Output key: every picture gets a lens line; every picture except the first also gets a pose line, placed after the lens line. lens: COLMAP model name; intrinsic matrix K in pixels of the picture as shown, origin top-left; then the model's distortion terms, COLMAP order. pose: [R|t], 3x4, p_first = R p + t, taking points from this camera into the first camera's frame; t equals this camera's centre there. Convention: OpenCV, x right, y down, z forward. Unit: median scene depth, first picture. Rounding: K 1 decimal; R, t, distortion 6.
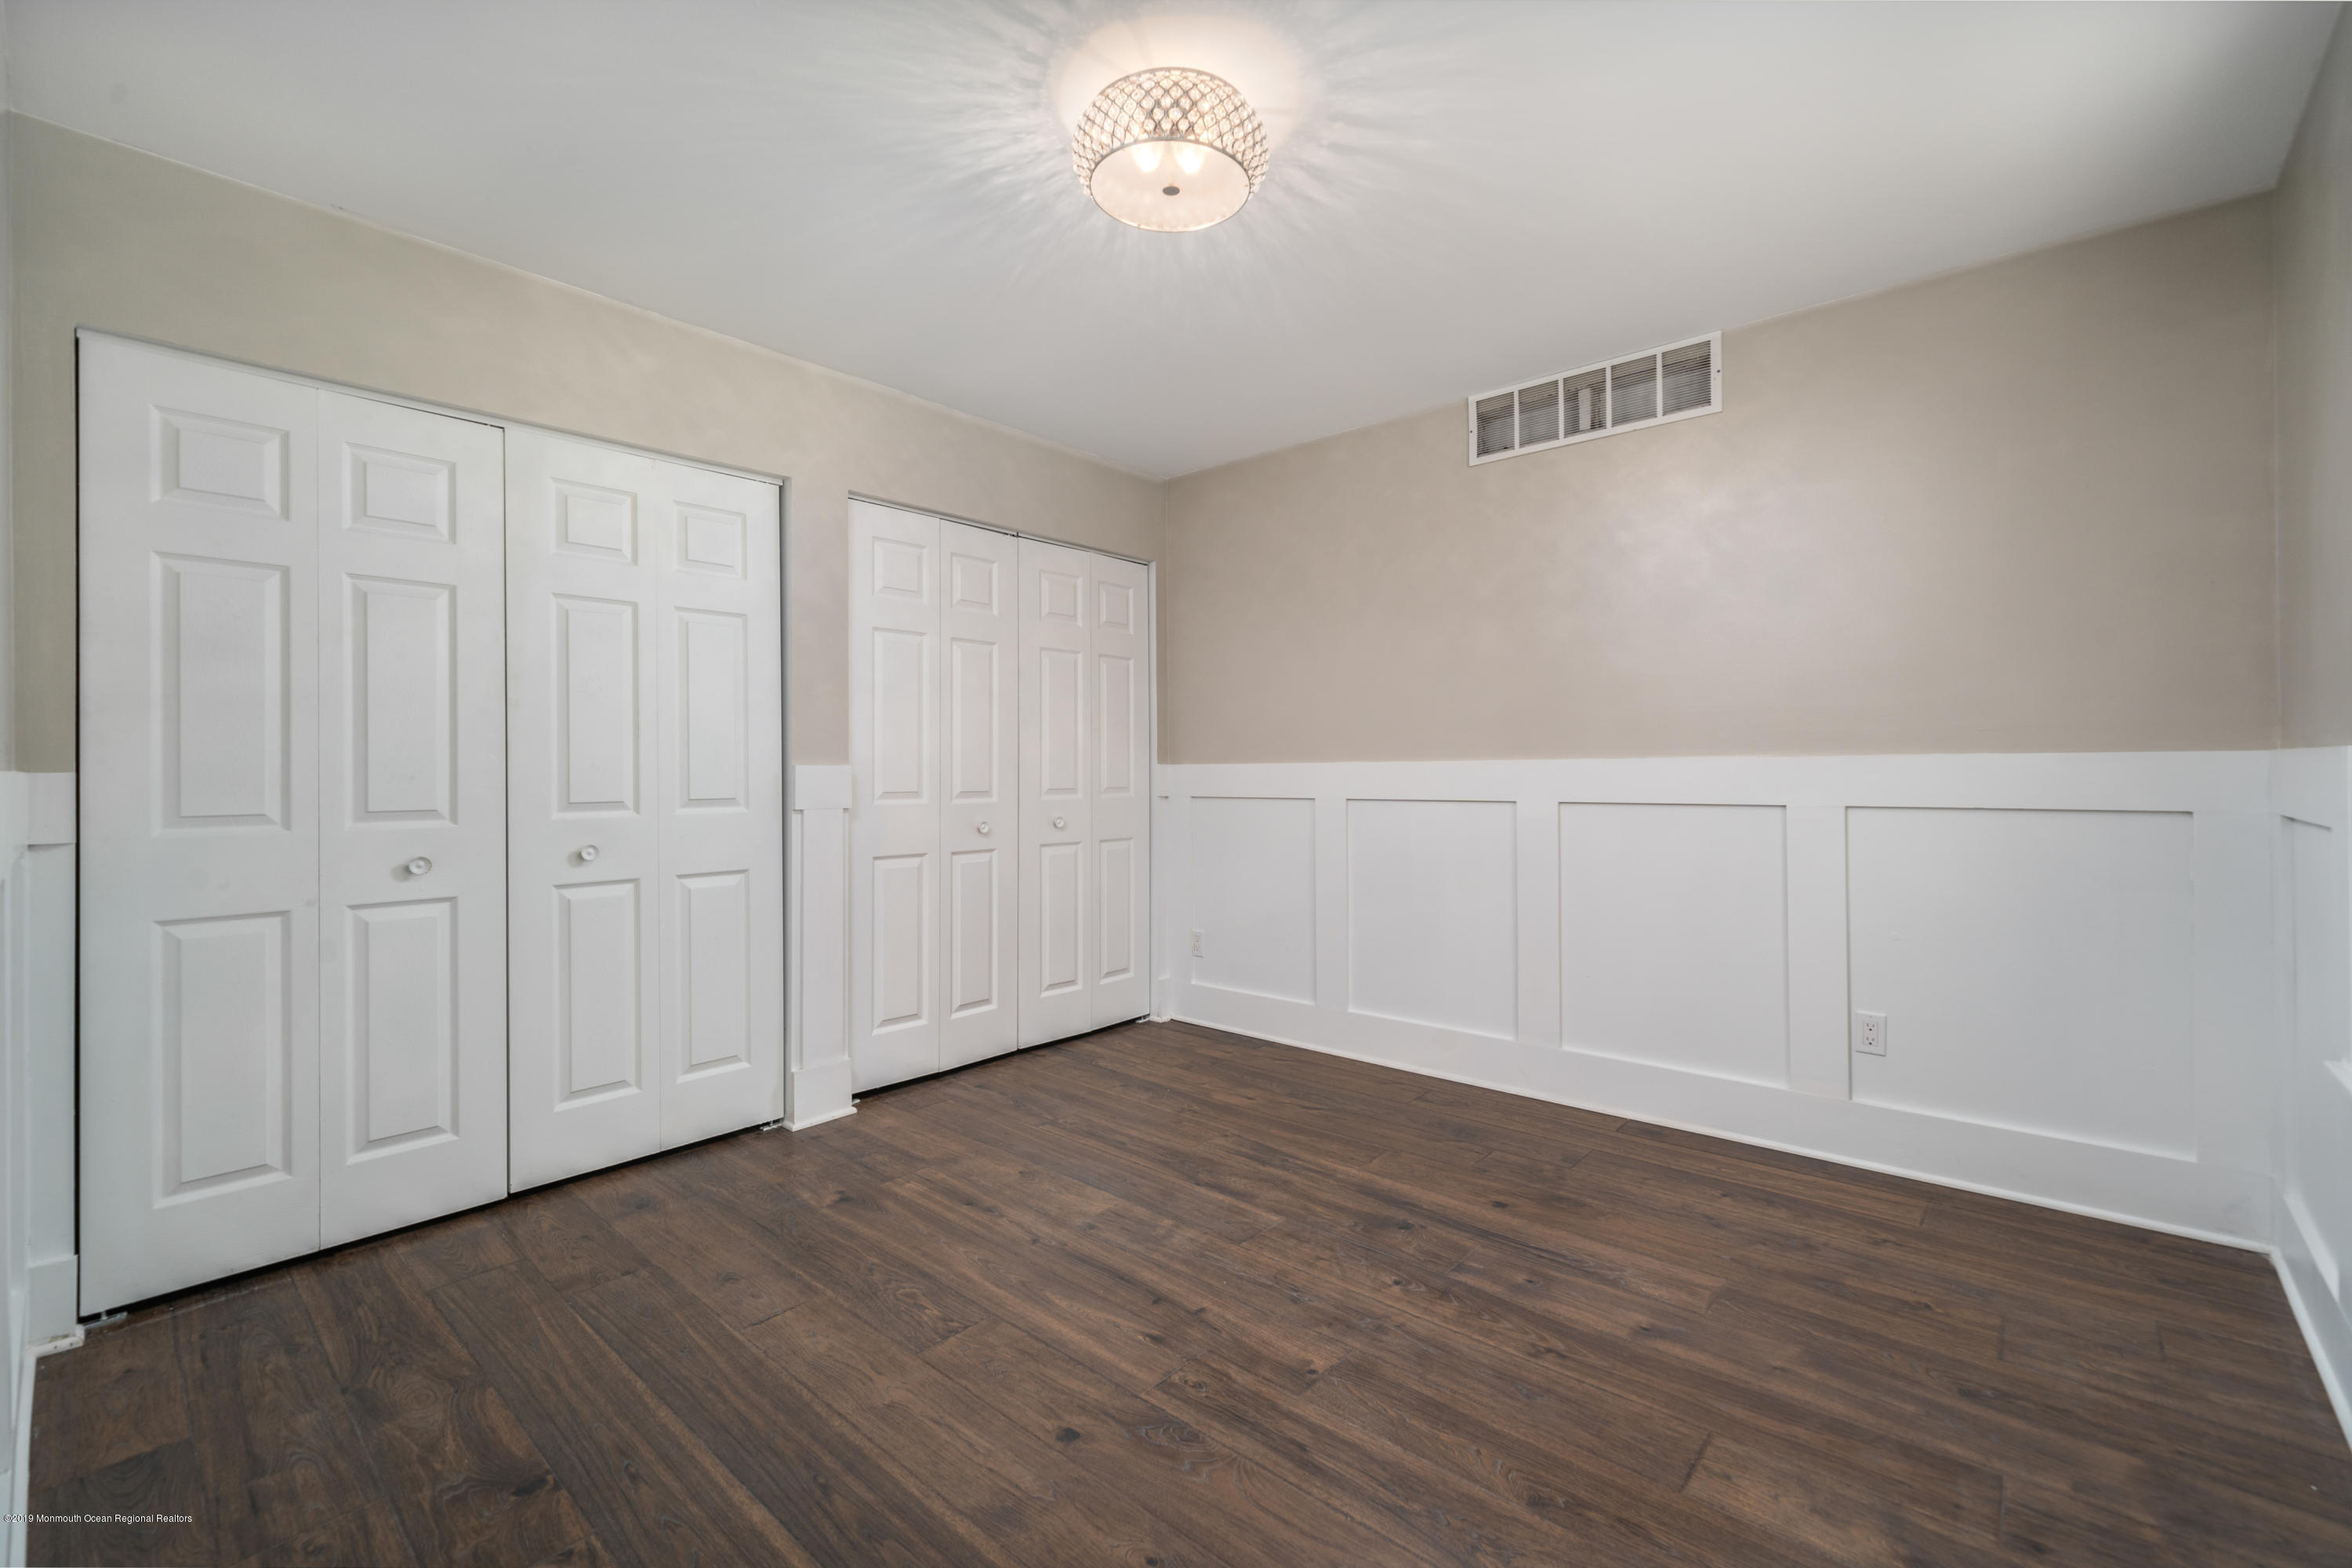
lens RADIAL K [[1007.1, 0, 1176.0], [0, 1007.1, 784.0], [0, 0, 1]] dist [0.017239, -0.000074]
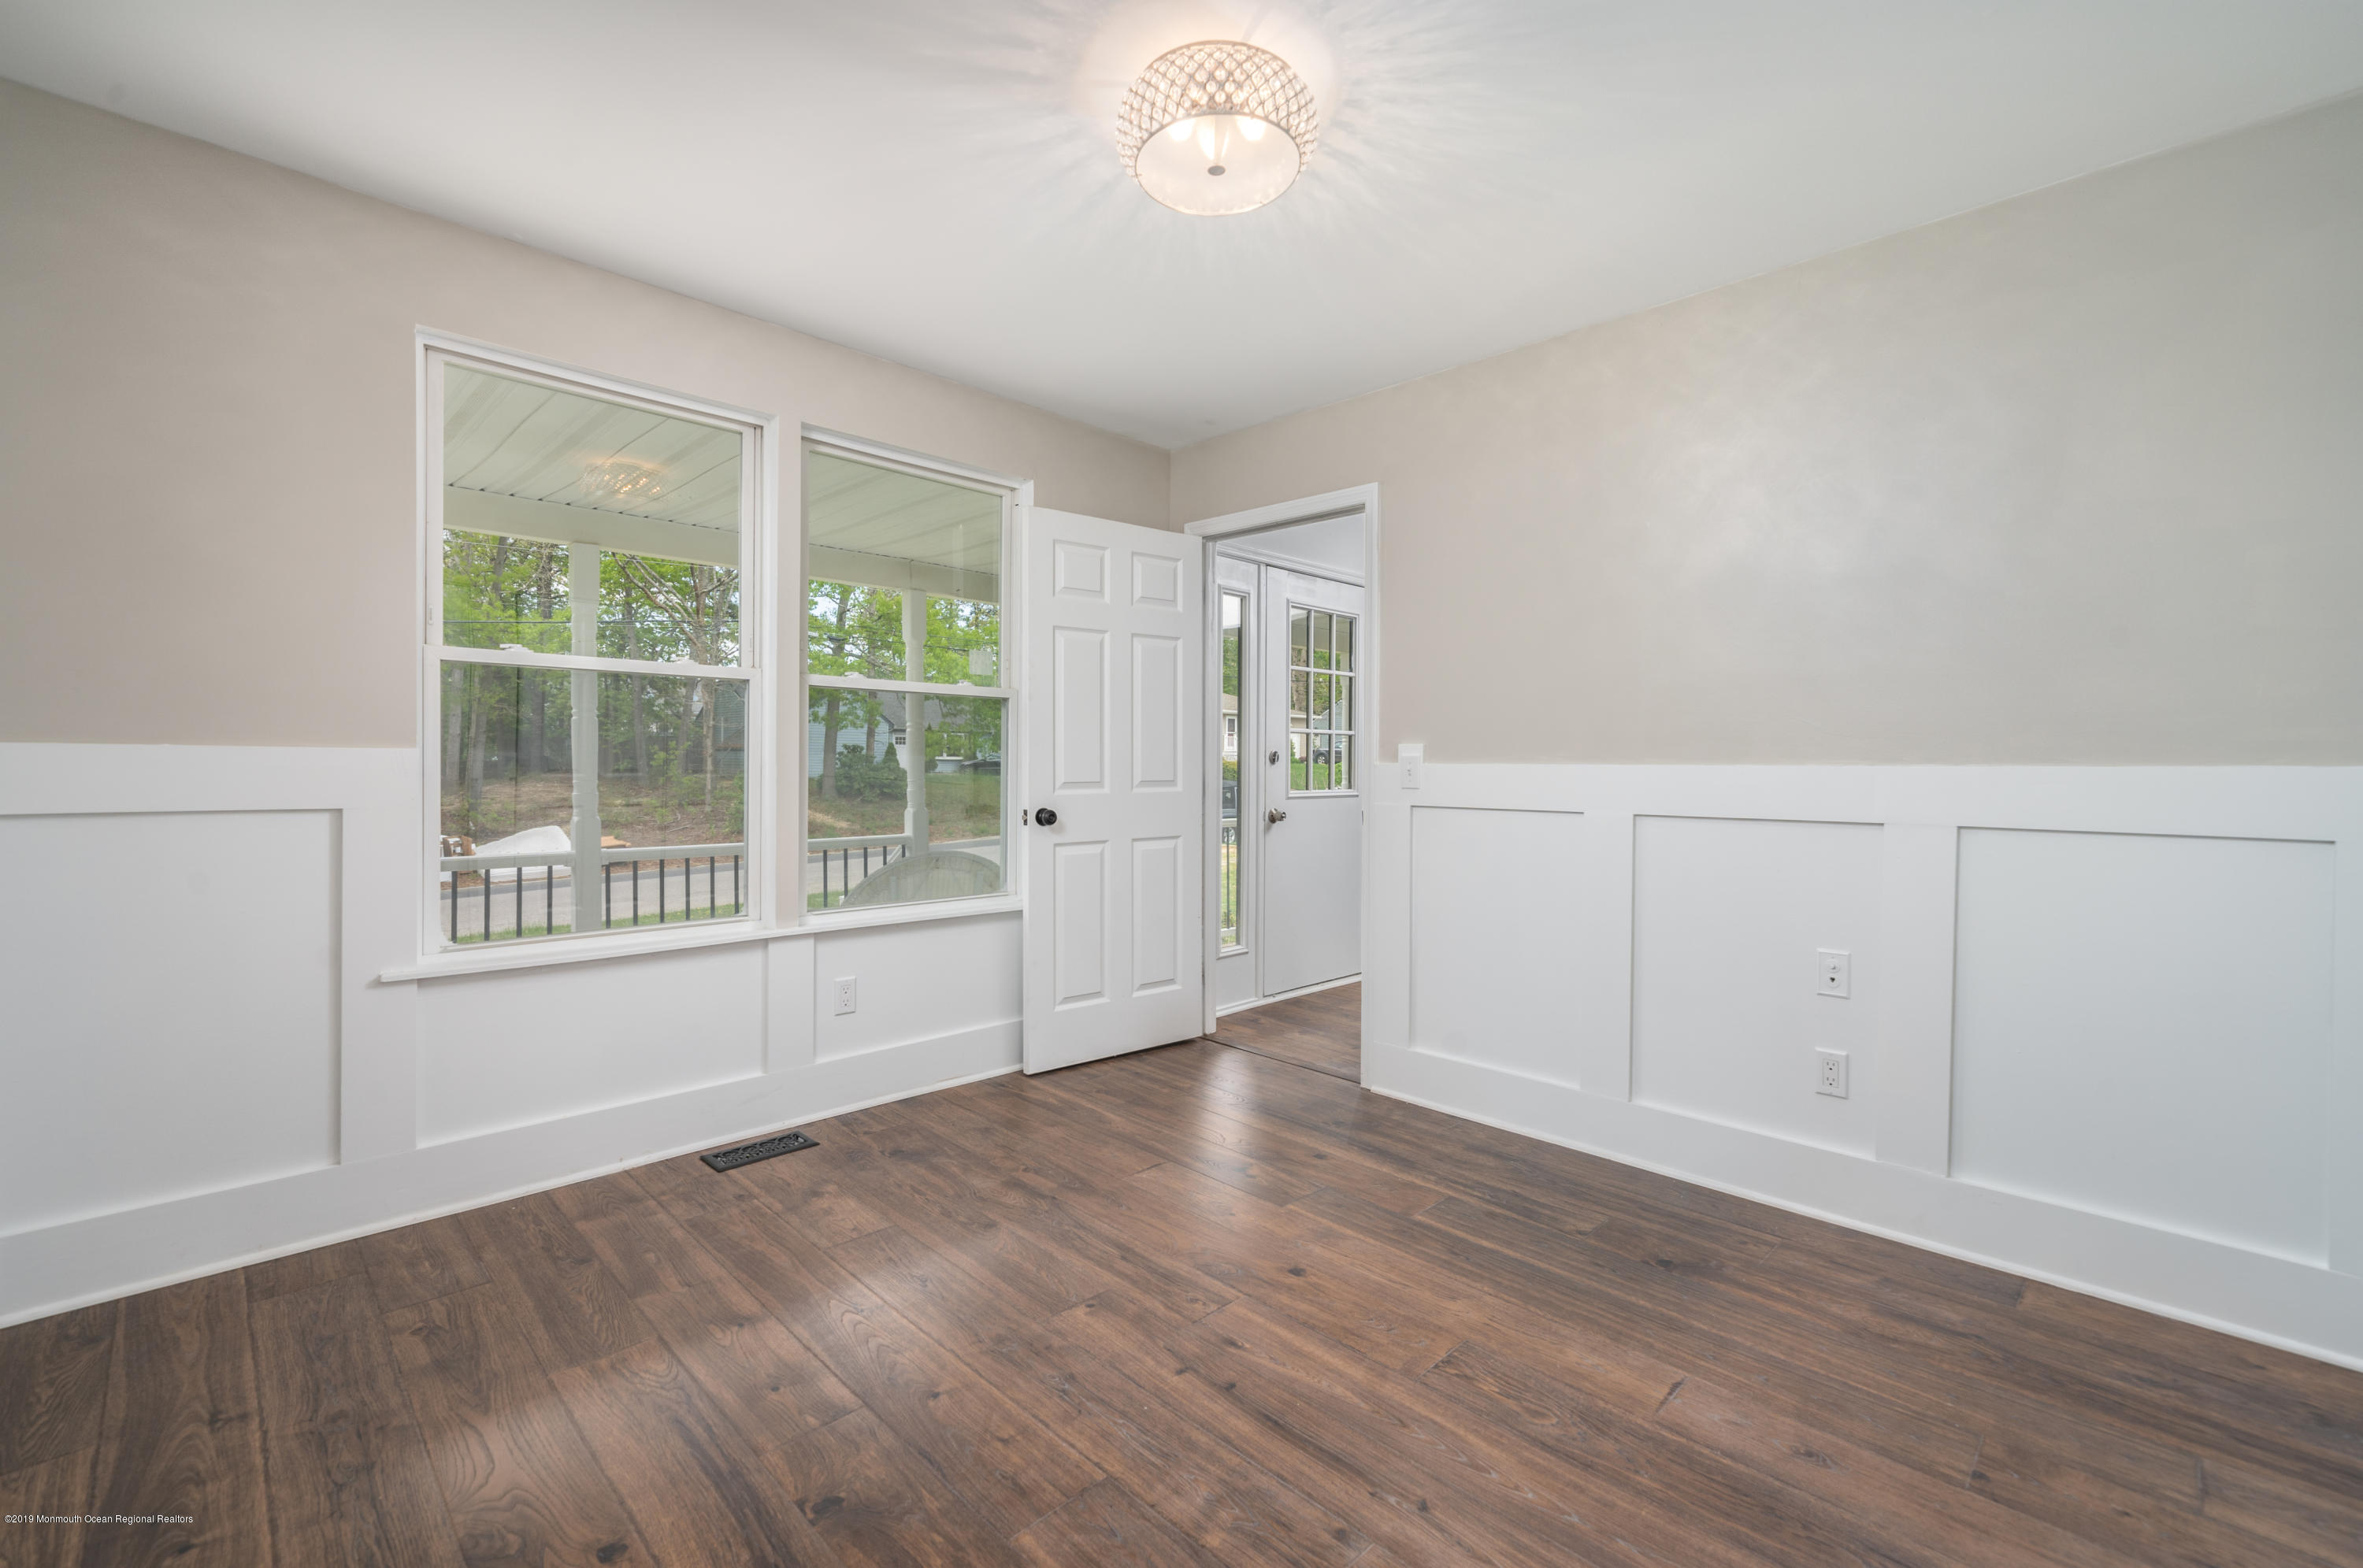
lens RADIAL K [[1001.8, 0, 1175.1], [0, 1001.8, 768.6], [0, 0, 1]] dist [0.013235, -0.000089]
pose [[-0.997610, -0.001139, 0.069089, -0.032479], [-0.000003, 0.999865, 0.016441, -0.027119], [-0.069099, 0.016402, -0.997475, 1.970018]]
